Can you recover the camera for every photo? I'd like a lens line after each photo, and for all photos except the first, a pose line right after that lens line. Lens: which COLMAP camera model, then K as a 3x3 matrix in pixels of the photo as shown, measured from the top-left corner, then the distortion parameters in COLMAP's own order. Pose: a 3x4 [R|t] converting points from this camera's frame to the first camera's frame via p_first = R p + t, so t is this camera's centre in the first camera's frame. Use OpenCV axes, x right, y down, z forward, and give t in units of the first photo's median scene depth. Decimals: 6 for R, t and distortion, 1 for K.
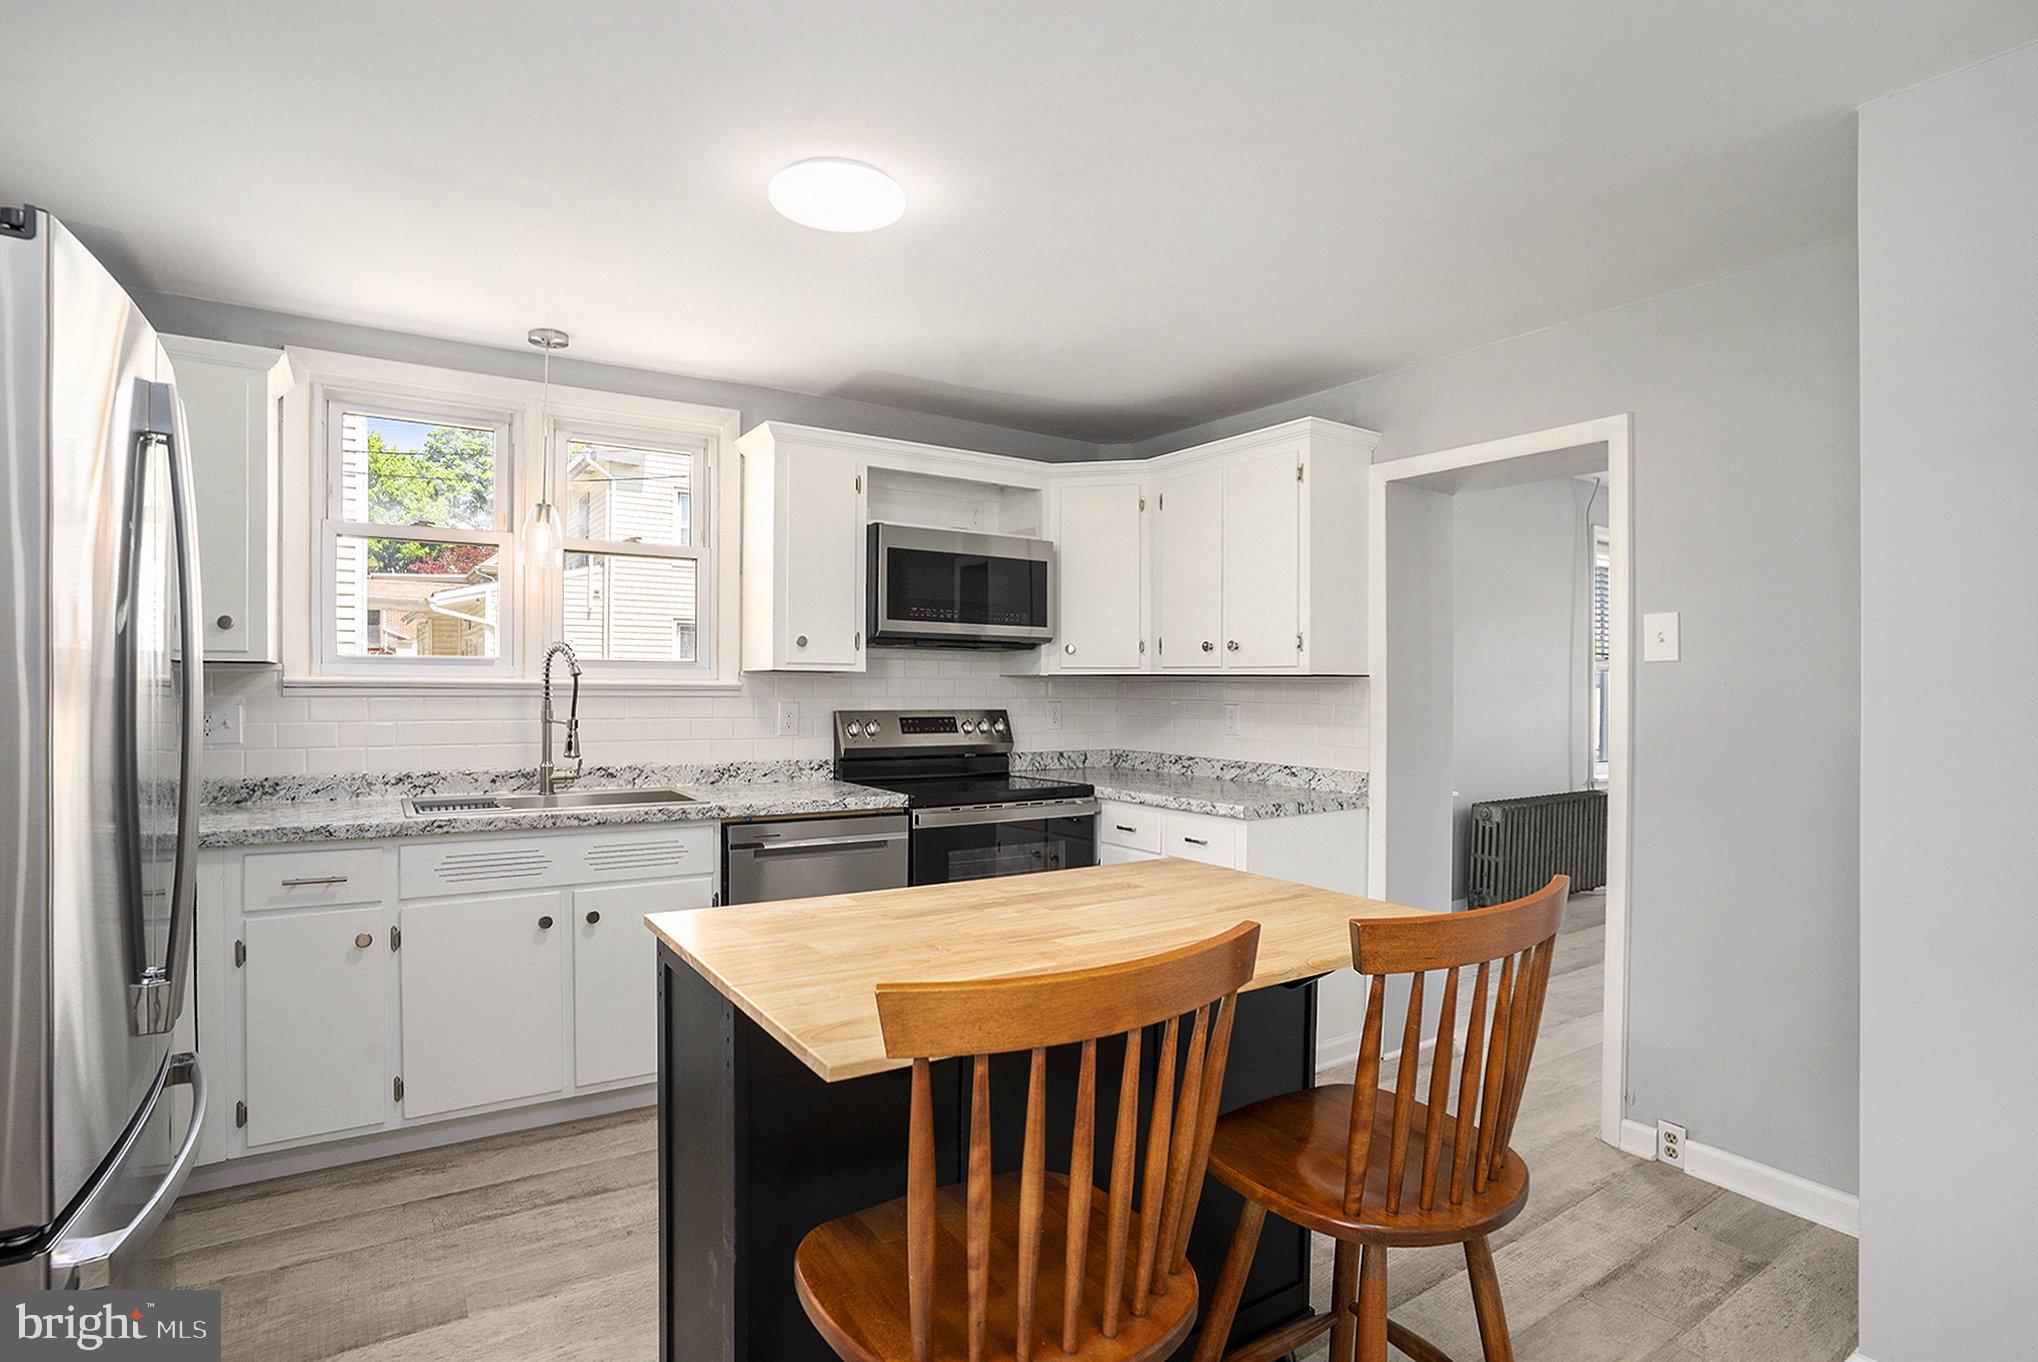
lens RADIAL K [[1037.2, 0, 1027.5], [0, 1037.2, 689.7], [0, 0, 1]] dist [-0.024641, 0.000239]
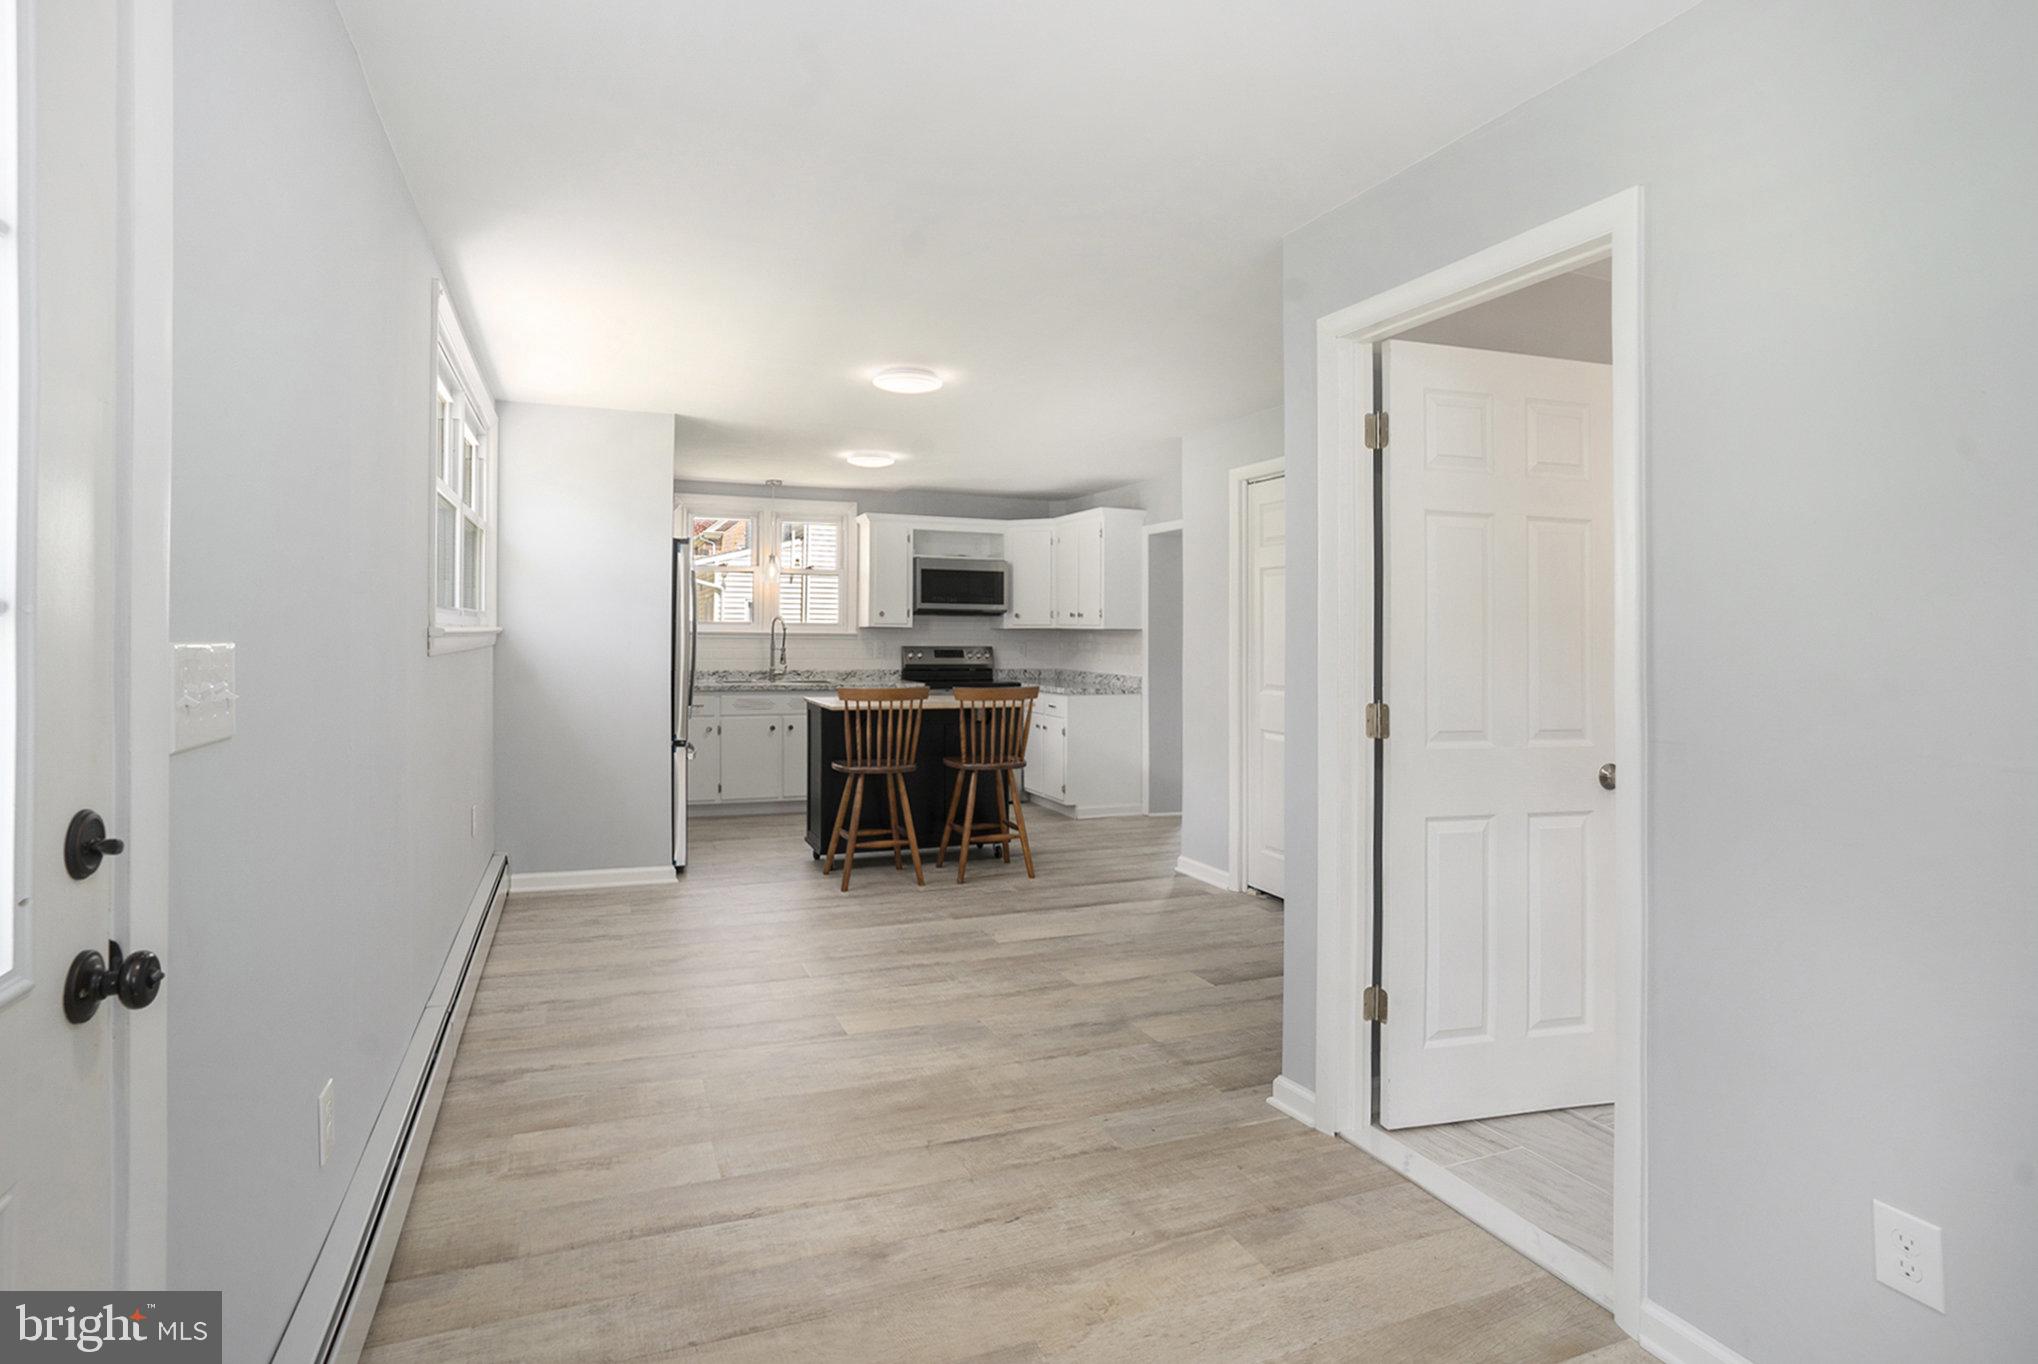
lens RADIAL K [[968.8, 0, 955.9], [0, 968.8, 631.8], [0, 0, 1]] dist [-0.040122, 0.000170]
pose [[0.973045, 0.000695, -0.230616, 0.390307], [-0.002825, 0.999956, -0.008905, 0.009204], [0.230600, 0.009317, 0.973004, -0.912882]]
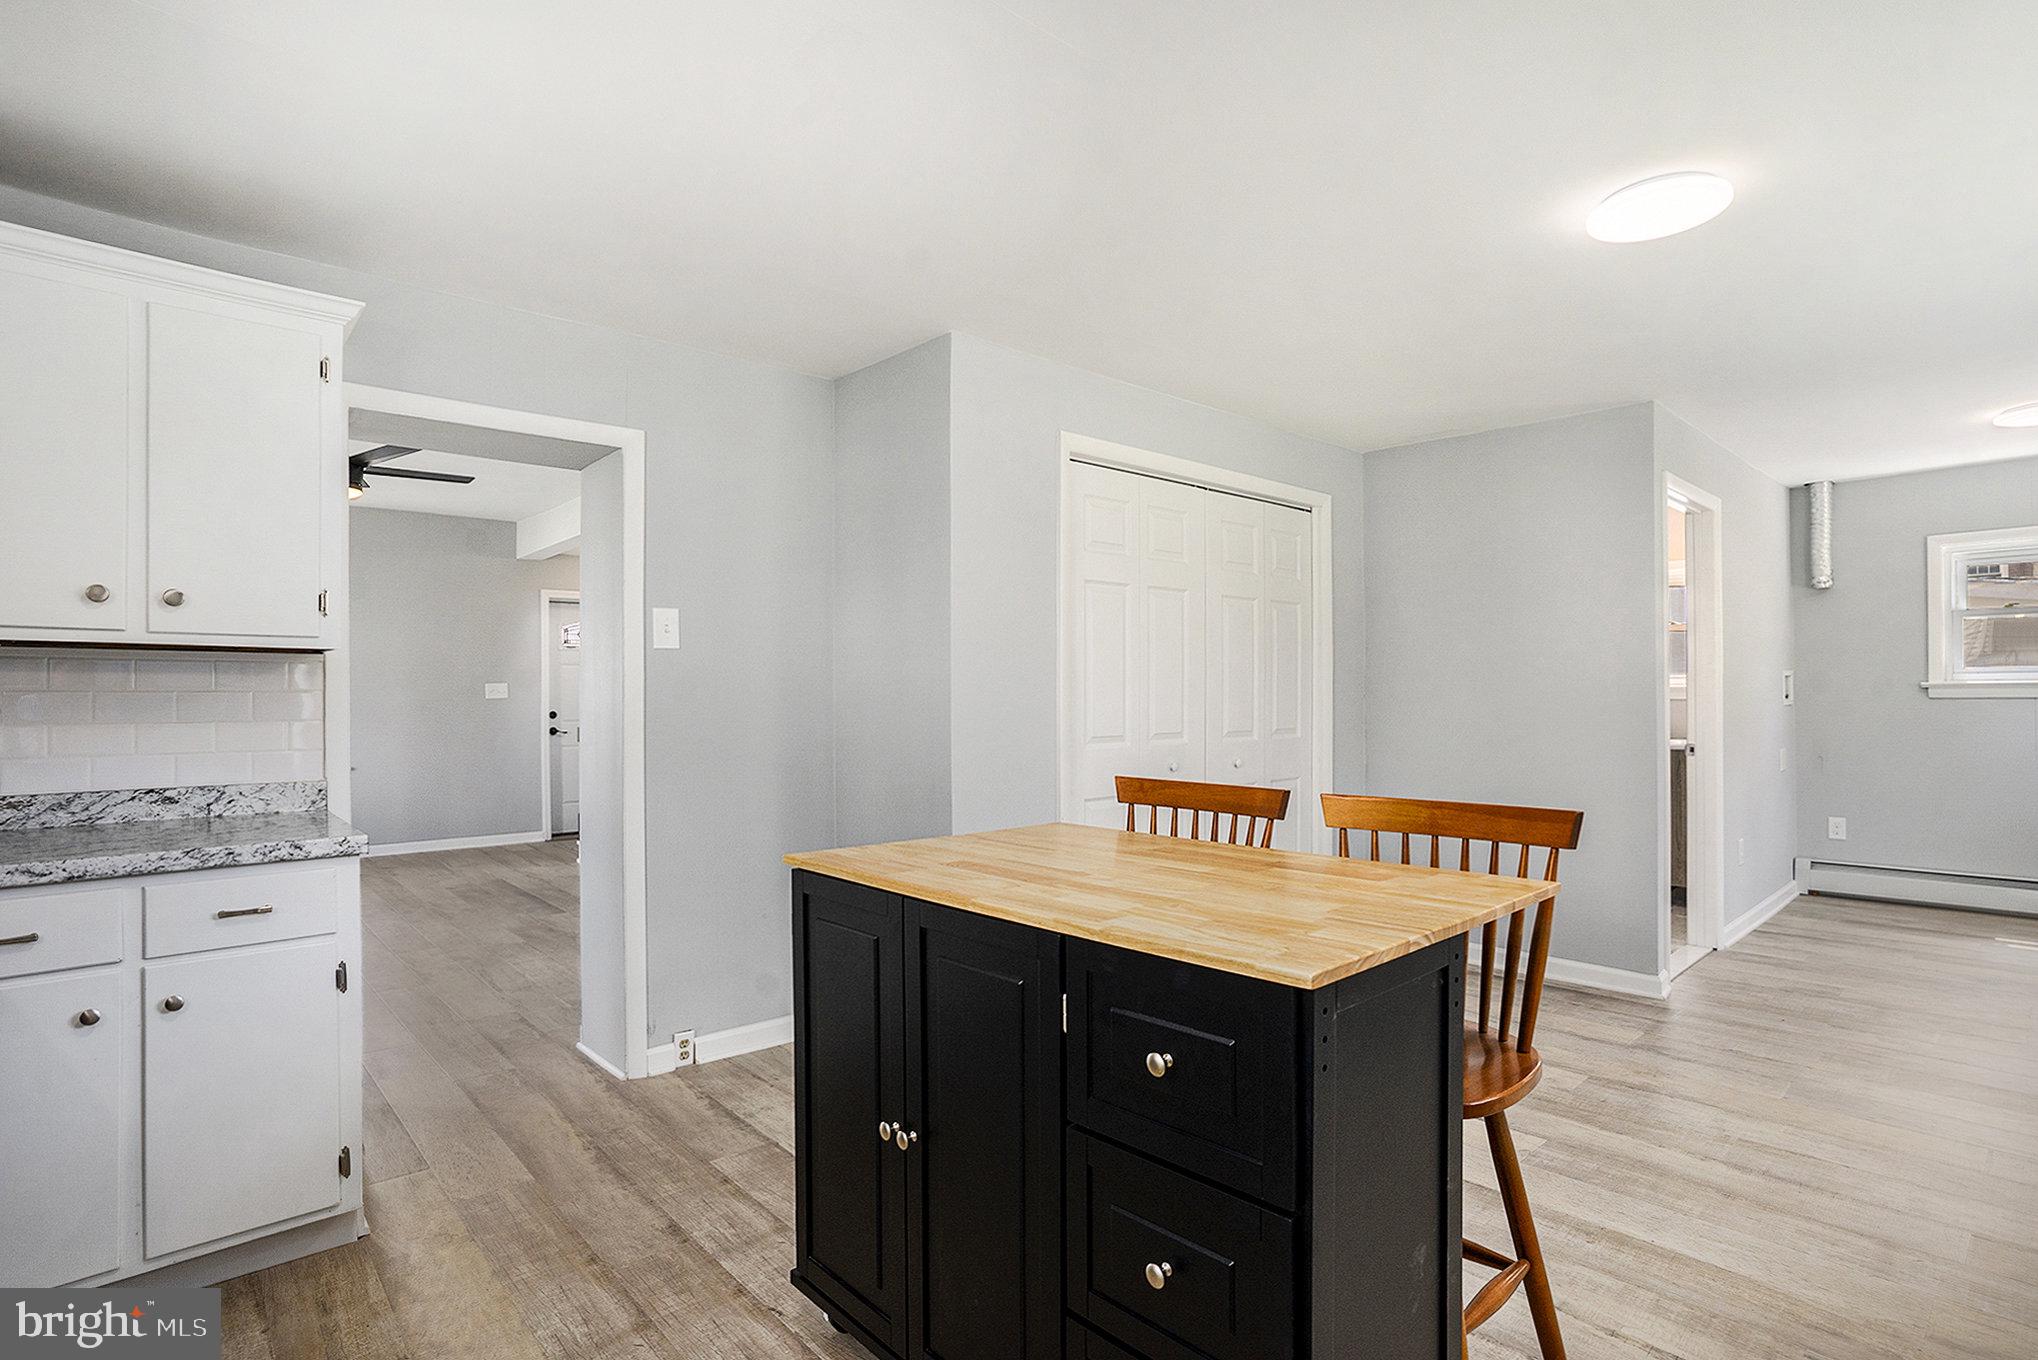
lens RADIAL K [[1013.6, 0, 1003.3], [0, 1013.6, 690.6], [0, 0, 1]] dist [-0.022415, -0.000120]
pose [[-0.149980, -0.002229, 0.988687, -0.435613], [0.005343, 0.999981, 0.003065, 0.014151], [-0.988675, 0.005743, -0.149965, 0.579165]]
